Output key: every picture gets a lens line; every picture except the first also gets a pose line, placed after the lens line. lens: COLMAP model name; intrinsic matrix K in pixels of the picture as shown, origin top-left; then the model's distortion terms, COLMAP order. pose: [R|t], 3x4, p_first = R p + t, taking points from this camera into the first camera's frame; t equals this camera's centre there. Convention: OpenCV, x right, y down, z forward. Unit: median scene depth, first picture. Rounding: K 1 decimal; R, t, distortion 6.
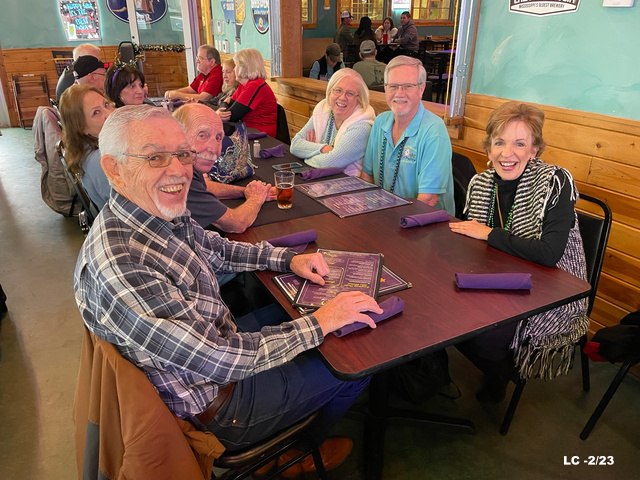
lens RADIAL K [[486.5, 0, 319.4], [0, 486.5, 240.0], [0, 0, 1]] dist [0.051033, -0.068293]
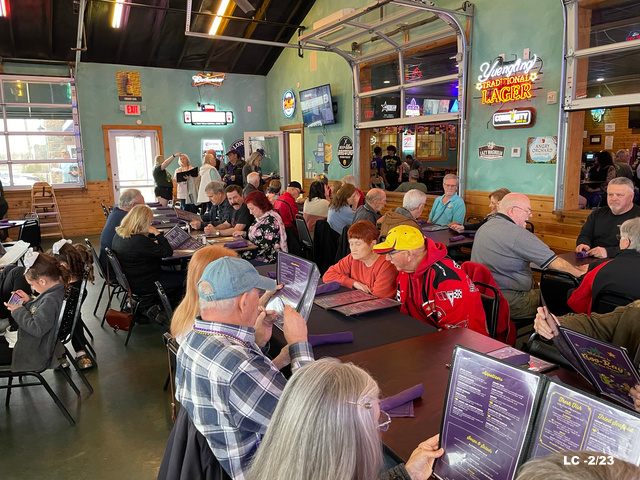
lens RADIAL K [[486.5, 0, 316.8], [0, 486.5, 238.4], [0, 0, 1]] dist [0.051033, -0.068293]
pose [[0.999642, -0.023459, 0.012844, -0.226735], [0.025897, 0.968980, -0.245779, 0.244519], [-0.006680, 0.246024, 0.969241, -0.614170]]
